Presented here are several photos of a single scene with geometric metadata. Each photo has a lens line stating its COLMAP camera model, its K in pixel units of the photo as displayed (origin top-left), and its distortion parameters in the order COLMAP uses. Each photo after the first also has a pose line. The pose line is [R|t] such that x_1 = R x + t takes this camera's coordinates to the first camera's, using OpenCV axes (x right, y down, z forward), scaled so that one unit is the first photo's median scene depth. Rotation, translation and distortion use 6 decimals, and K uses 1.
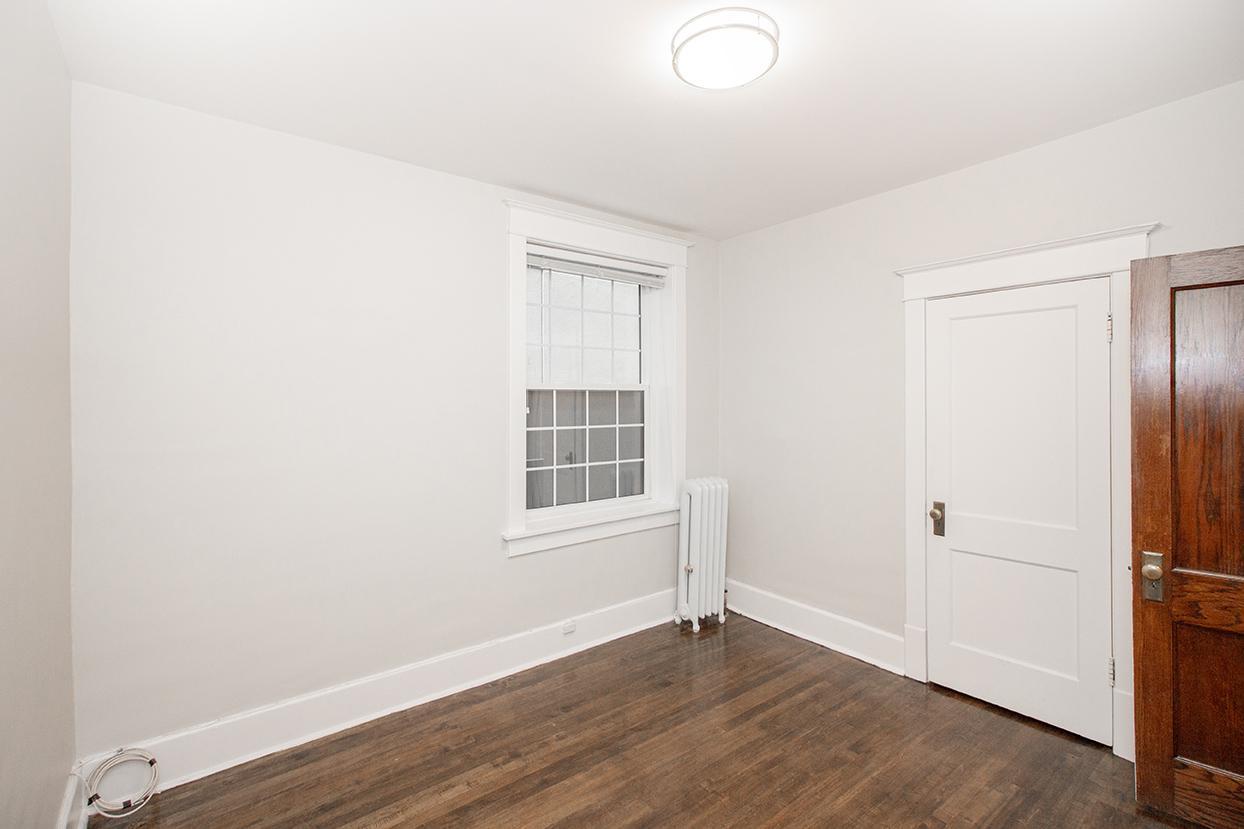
lens RADIAL K [[579.1, 0, 630.2], [0, 579.1, 412.5], [0, 0, 1]] dist [0.002356, 0.001530]
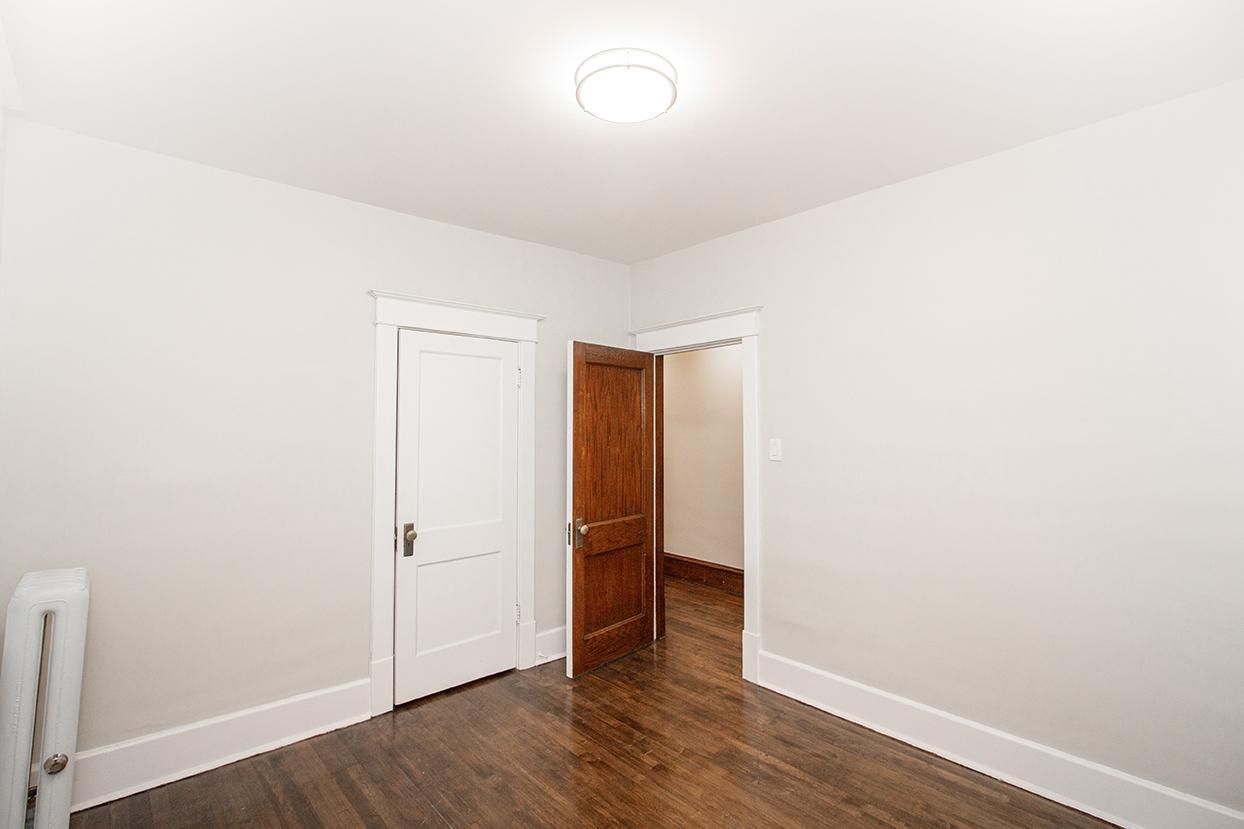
lens RADIAL K [[579.1, 0, 621.4], [0, 579.1, 411.8], [0, 0, 1]] dist [0.002356, 0.001530]
pose [[-0.053030, 0.027889, 0.998203, -0.536190], [0.014268, 0.999529, -0.027168, -0.013145], [-0.998491, 0.012801, -0.053403, 0.675667]]
